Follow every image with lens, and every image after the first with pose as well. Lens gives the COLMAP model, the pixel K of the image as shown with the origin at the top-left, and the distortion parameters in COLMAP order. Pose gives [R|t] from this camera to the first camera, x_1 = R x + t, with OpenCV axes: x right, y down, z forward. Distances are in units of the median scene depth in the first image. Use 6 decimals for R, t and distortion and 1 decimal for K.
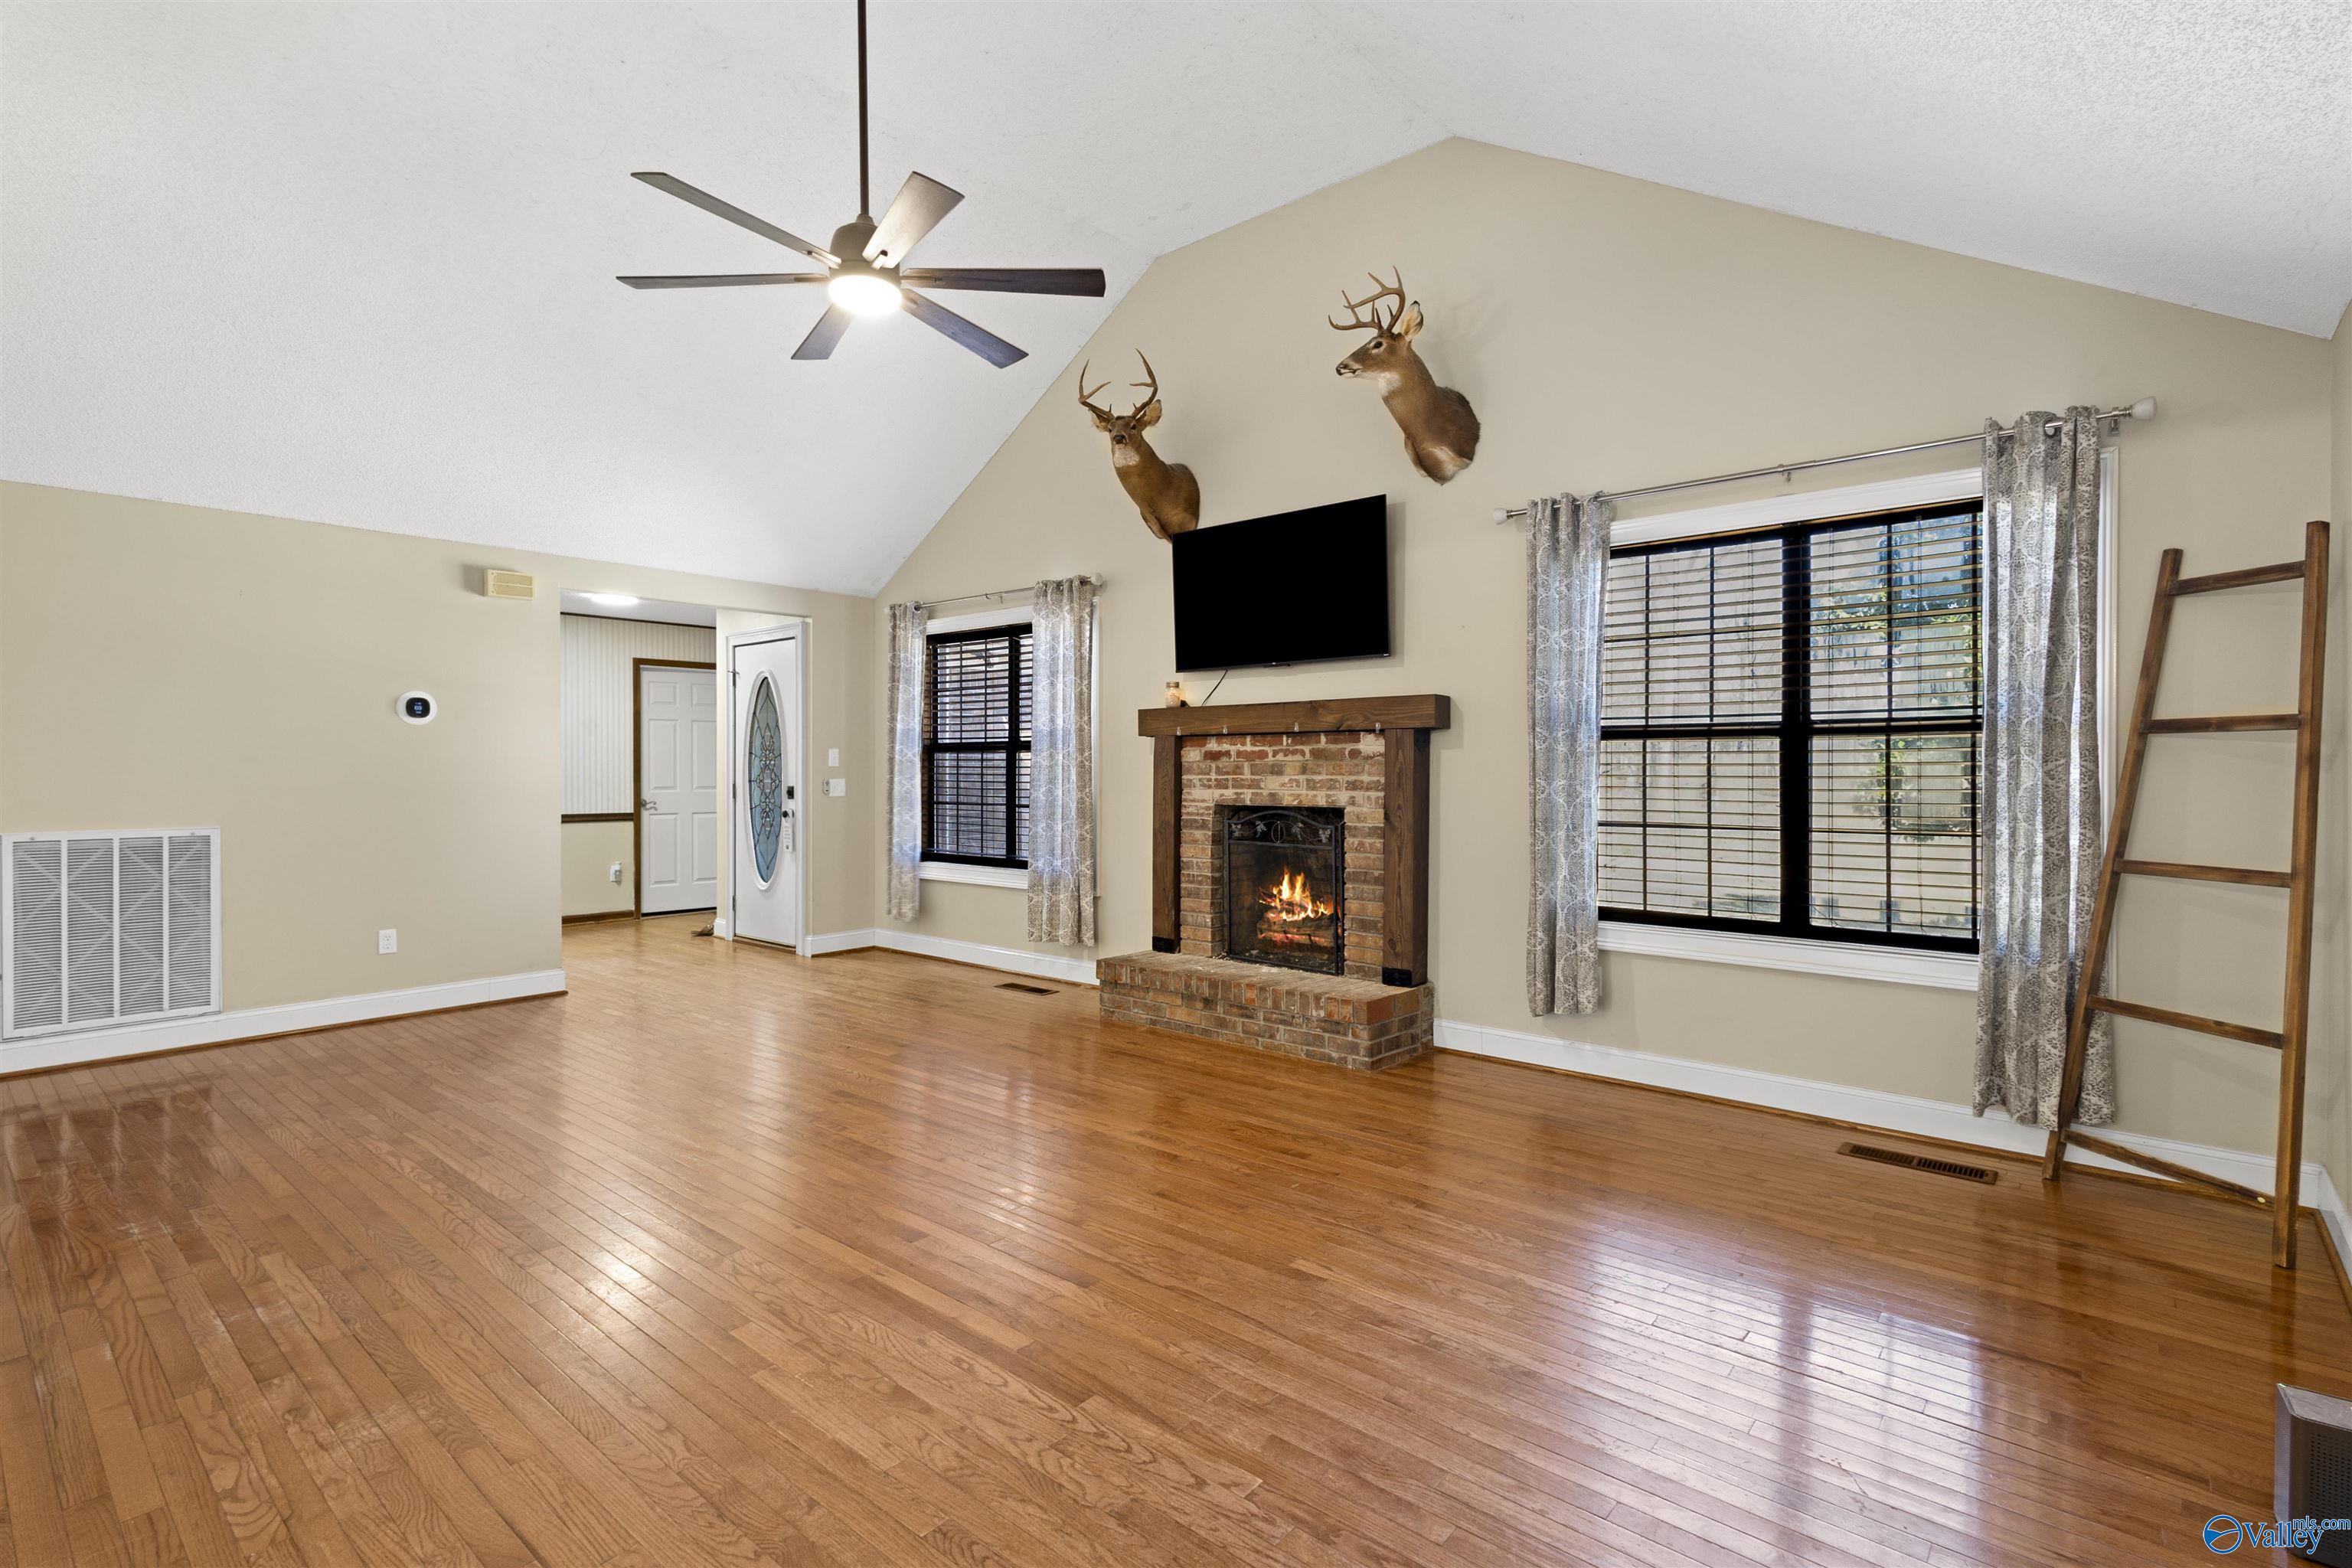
lens RADIAL K [[1084.0, 0, 1178.9], [0, 1084.0, 771.8], [0, 0, 1]] dist [-0.004785, -0.000189]
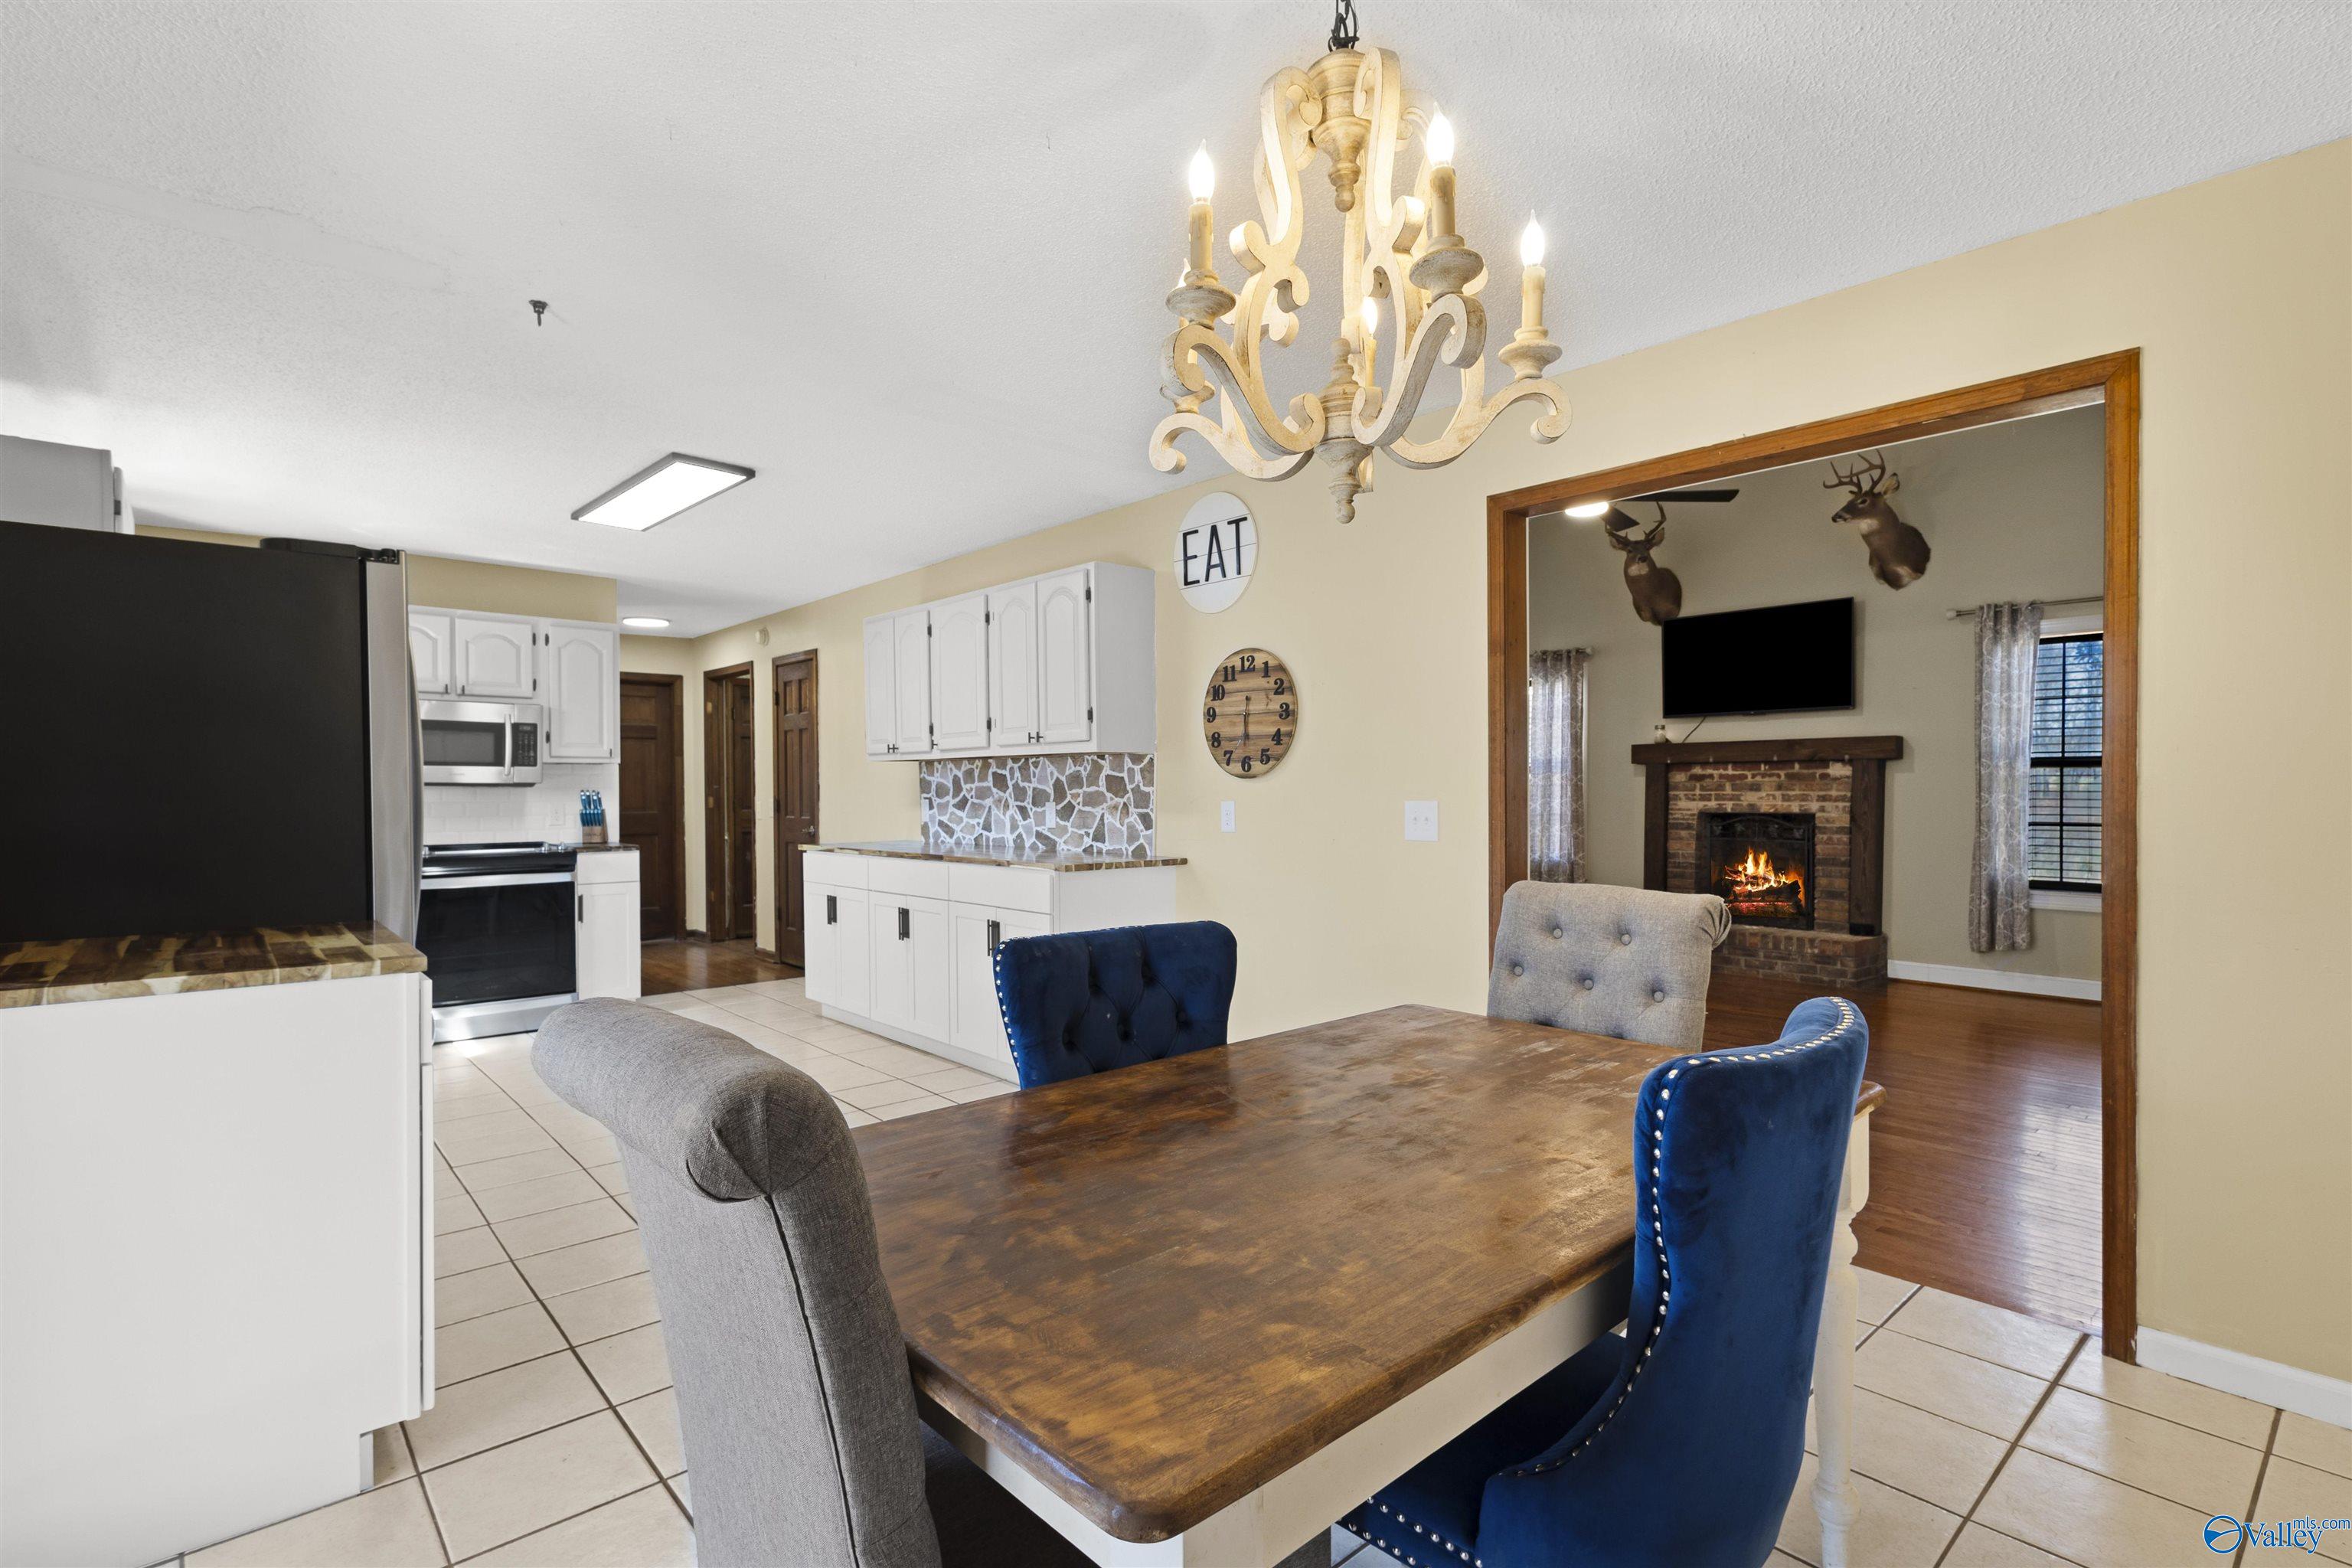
lens RADIAL K [[1084.0, 0, 1184.7], [0, 1084.0, 802.1], [0, 0, 1]] dist [-0.004785, -0.000189]
pose [[0.992020, 0.002870, -0.126052, -0.505406], [-0.001972, 0.999972, 0.007251, 0.008992], [0.126069, -0.006945, 0.991997, -0.543051]]
